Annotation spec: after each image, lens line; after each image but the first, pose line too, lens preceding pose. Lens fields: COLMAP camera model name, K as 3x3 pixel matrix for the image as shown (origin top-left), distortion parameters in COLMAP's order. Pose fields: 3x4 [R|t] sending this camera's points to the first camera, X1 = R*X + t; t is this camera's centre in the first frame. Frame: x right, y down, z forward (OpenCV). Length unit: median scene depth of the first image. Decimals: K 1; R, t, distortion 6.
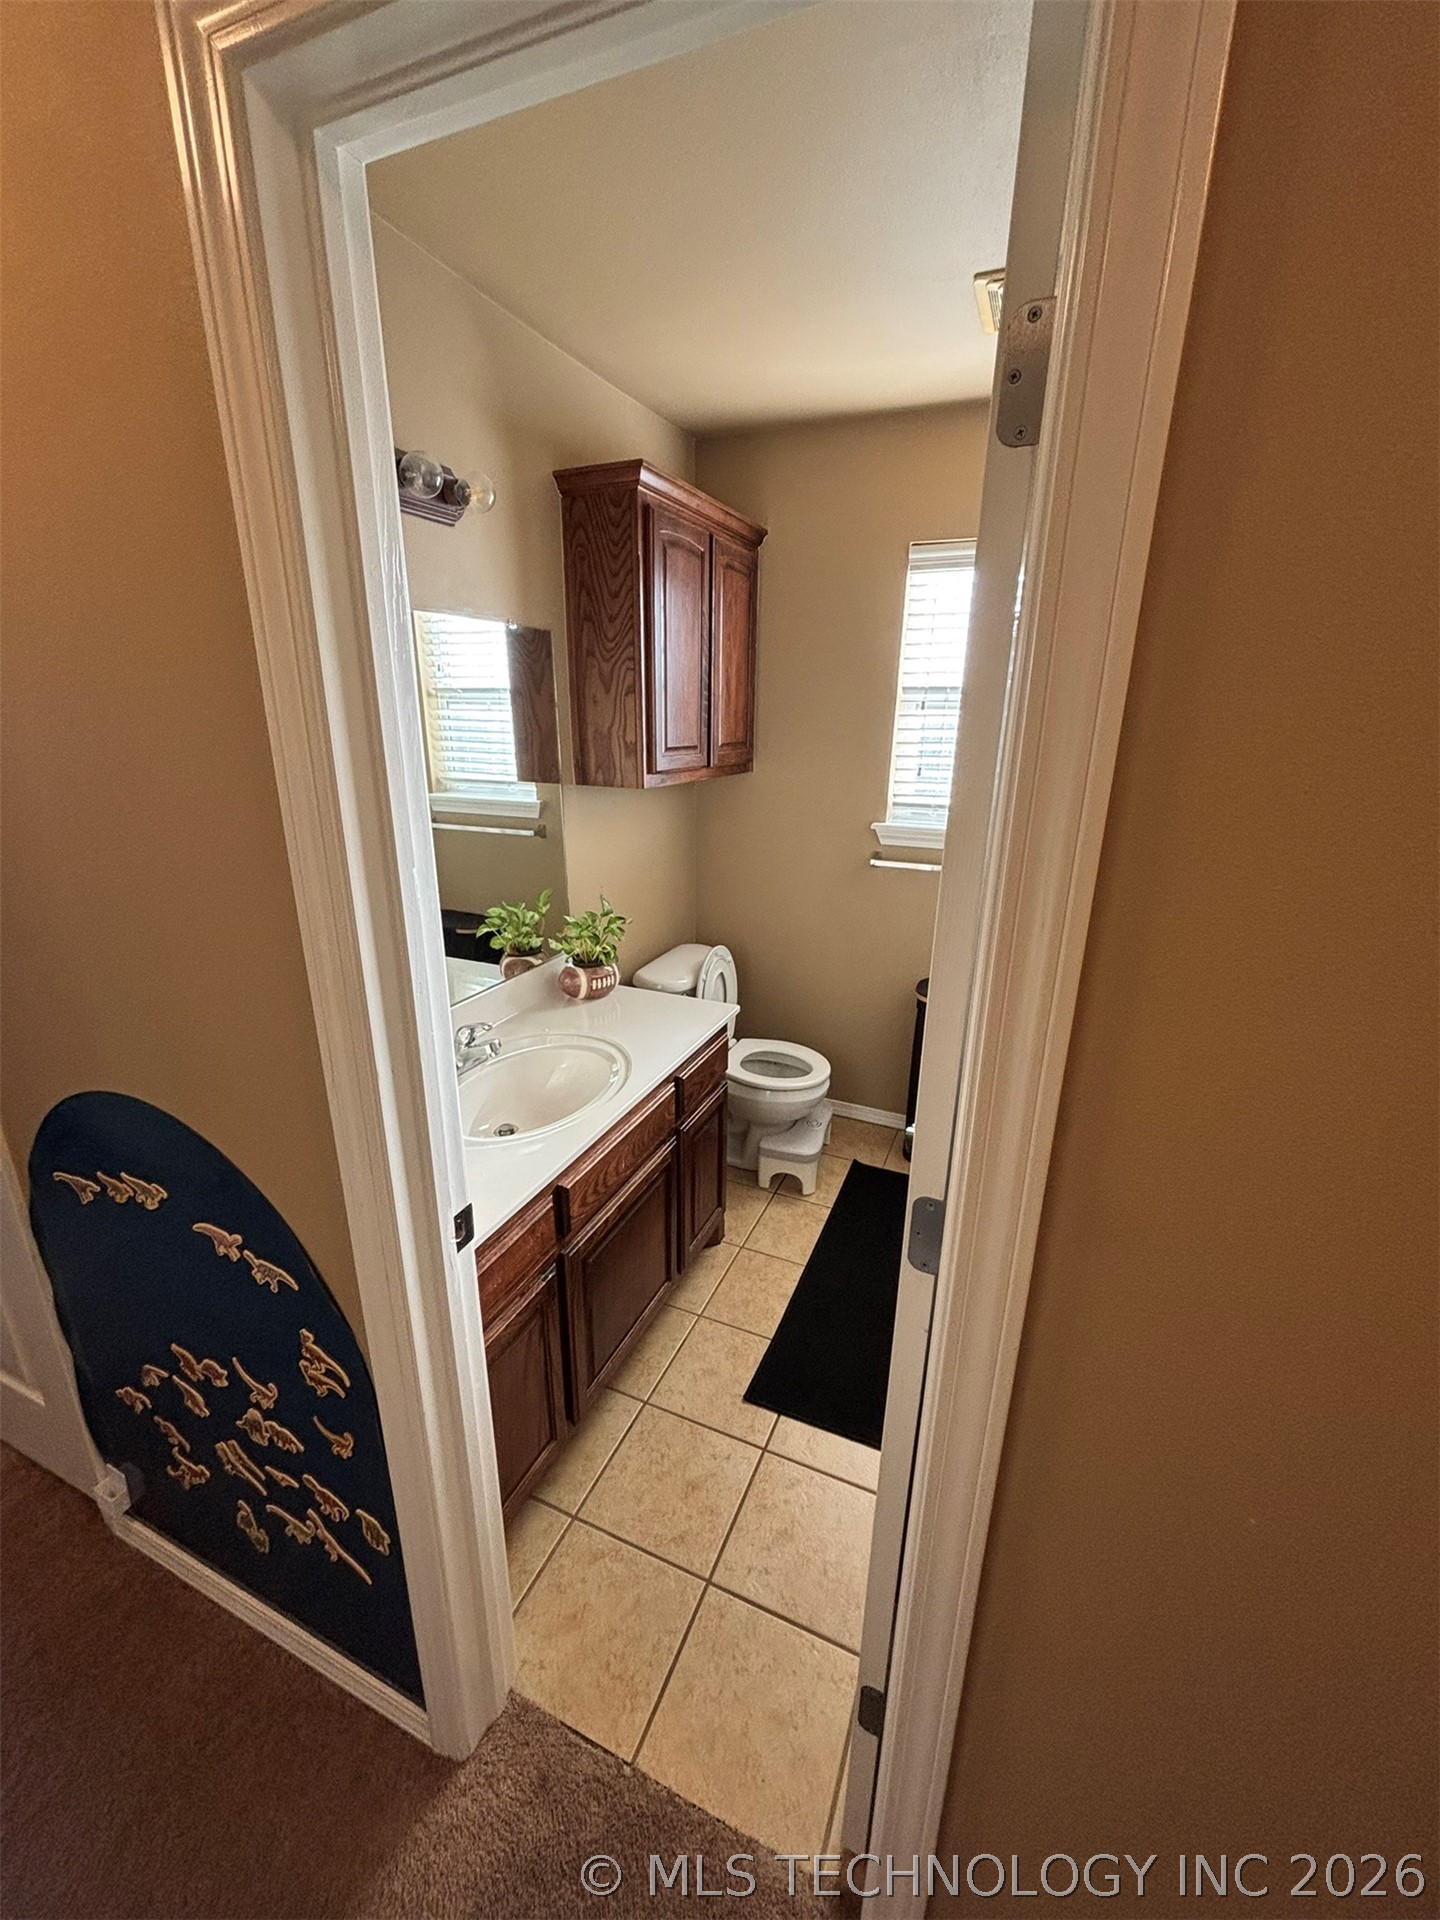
lens RADIAL K [[767.9, 0, 722.7], [0, 767.9, 987.3], [0, 0, 1]] dist [-0.009006, 0.003541]
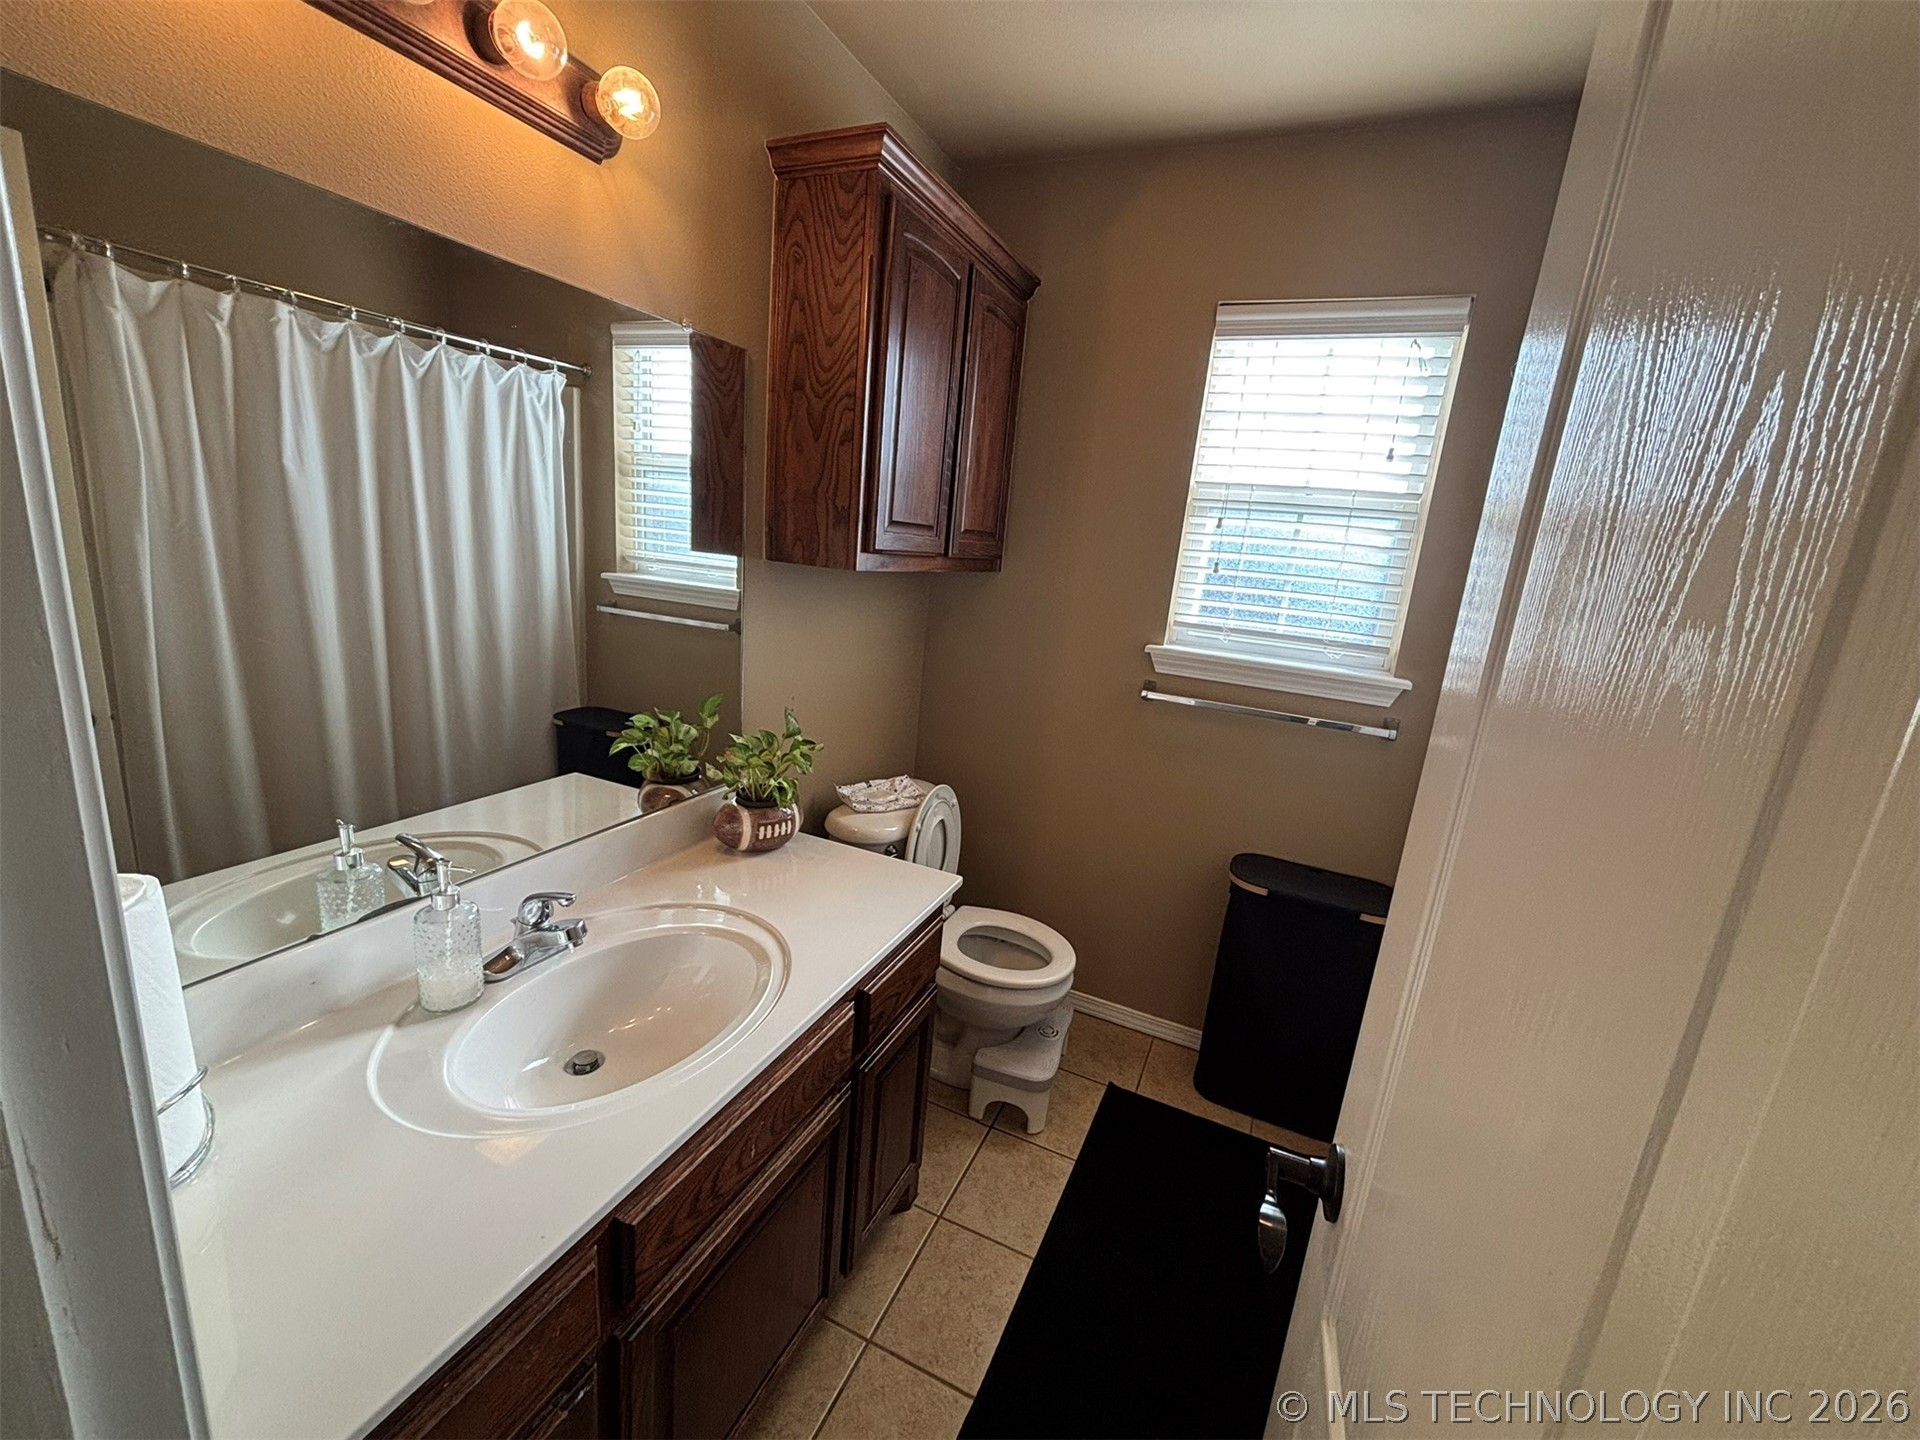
lens RADIAL K [[767.9, 0, 962.6], [0, 767.9, 716.6], [0, 0, 1]] dist [-0.009006, 0.003541]
pose [[0.996958, 0.076833, 0.013081, 0.000903], [-0.074763, 0.990188, -0.118060, -0.038963], [-0.022024, 0.116723, 0.992920, 0.267890]]
